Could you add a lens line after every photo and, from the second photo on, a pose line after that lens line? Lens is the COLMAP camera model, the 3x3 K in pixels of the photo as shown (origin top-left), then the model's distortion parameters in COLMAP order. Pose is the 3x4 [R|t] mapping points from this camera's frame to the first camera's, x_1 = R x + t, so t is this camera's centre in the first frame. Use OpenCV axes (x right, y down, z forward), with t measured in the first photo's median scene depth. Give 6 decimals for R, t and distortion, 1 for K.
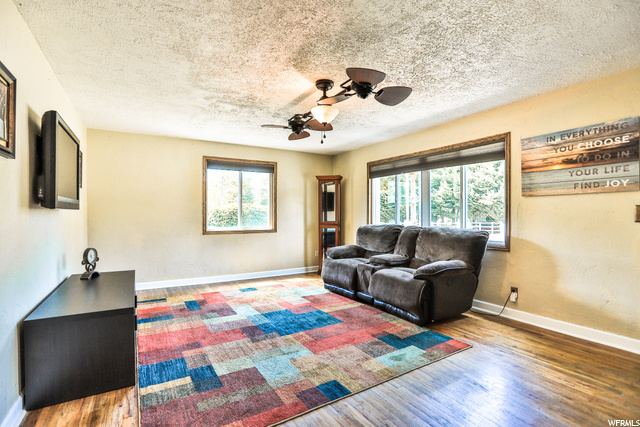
lens RADIAL K [[309.3, 0, 332.7], [0, 309.3, 216.1], [0, 0, 1]] dist [-0.067026, 0.024060]
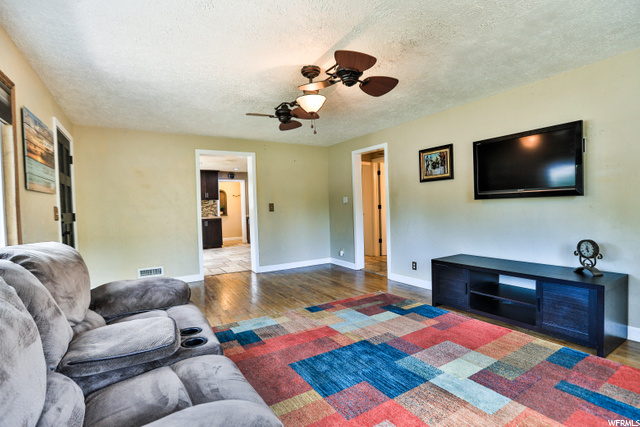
lens RADIAL K [[314.0, 0, 320.0], [0, 314.0, 213.5], [0, 0, 1]] dist [-0.066695, 0.025995]
pose [[-0.998968, 0.024186, 0.038439, -0.076392], [0.025427, 0.999160, 0.032125, -0.016362], [-0.037630, 0.033069, -0.998744, 1.855413]]
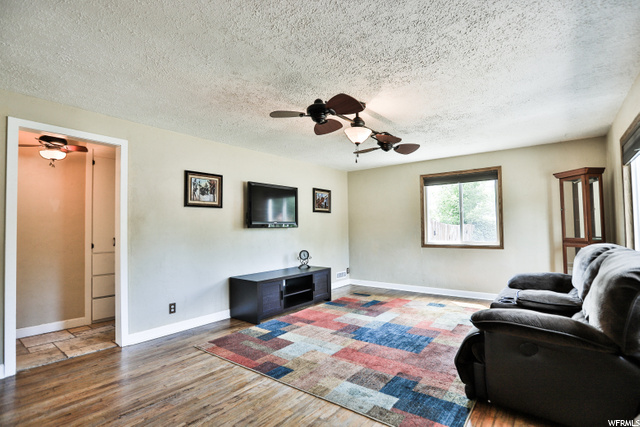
lens RADIAL K [[314.0, 0, 320.0], [0, 314.0, 213.5], [0, 0, 1]] dist [-0.066695, 0.025995]
pose [[0.326706, -0.050234, -0.943790, 0.866039], [0.005331, 0.998669, -0.051310, -0.007069], [0.945111, 0.011731, 0.326539, 0.497953]]
